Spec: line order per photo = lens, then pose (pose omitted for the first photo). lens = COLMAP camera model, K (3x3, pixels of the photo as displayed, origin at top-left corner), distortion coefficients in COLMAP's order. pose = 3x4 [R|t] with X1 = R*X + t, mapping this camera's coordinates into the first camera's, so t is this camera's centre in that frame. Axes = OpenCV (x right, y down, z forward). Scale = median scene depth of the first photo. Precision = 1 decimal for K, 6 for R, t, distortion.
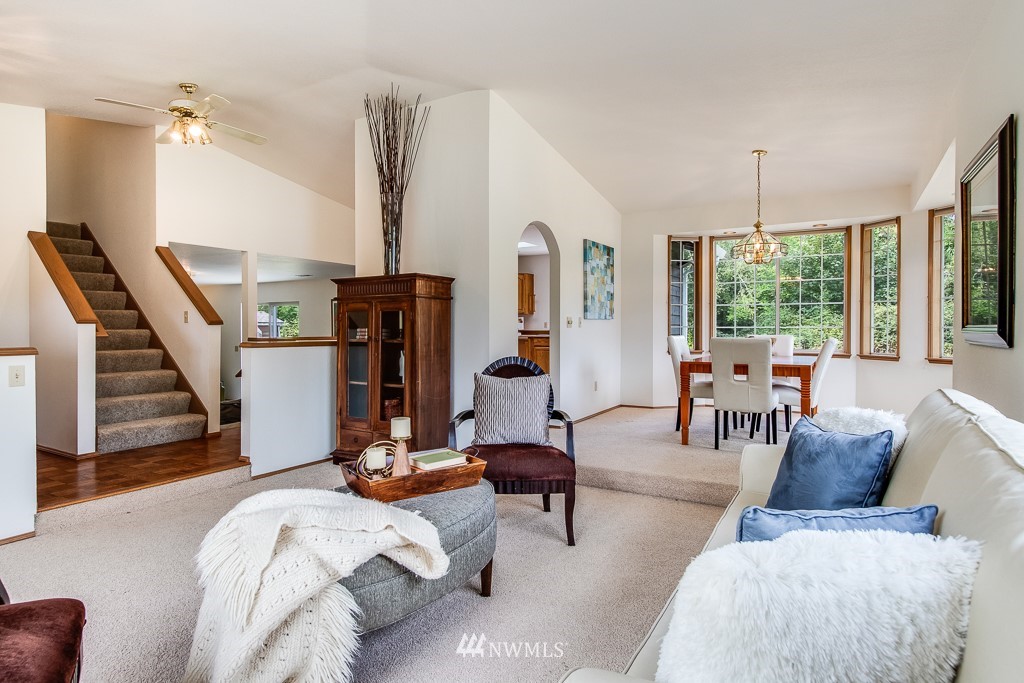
lens RADIAL K [[555.5, 0, 498.9], [0, 555.5, 328.8], [0, 0, 1]] dist [0.000247, 0.000481]
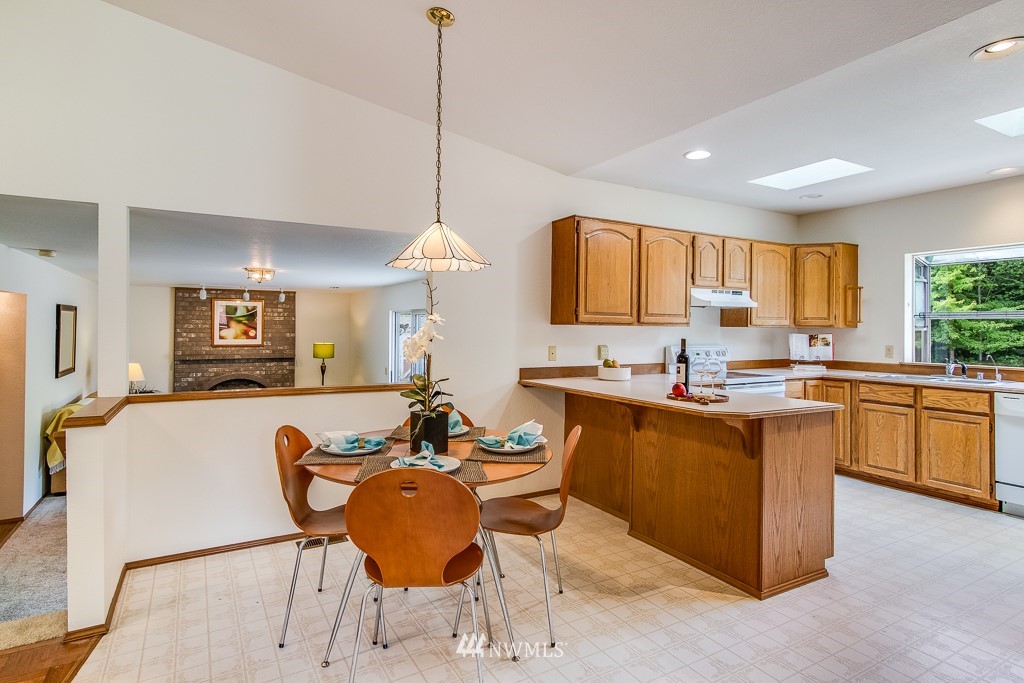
lens RADIAL K [[537.1, 0, 488.6], [0, 537.1, 326.5], [0, 0, 1]] dist [0.006916, 0.001497]
pose [[0.864846, 0.001797, -0.502034, 0.037849], [-0.004956, 0.999975, -0.004958, -0.042765], [0.502013, 0.006776, 0.864834, 0.806342]]
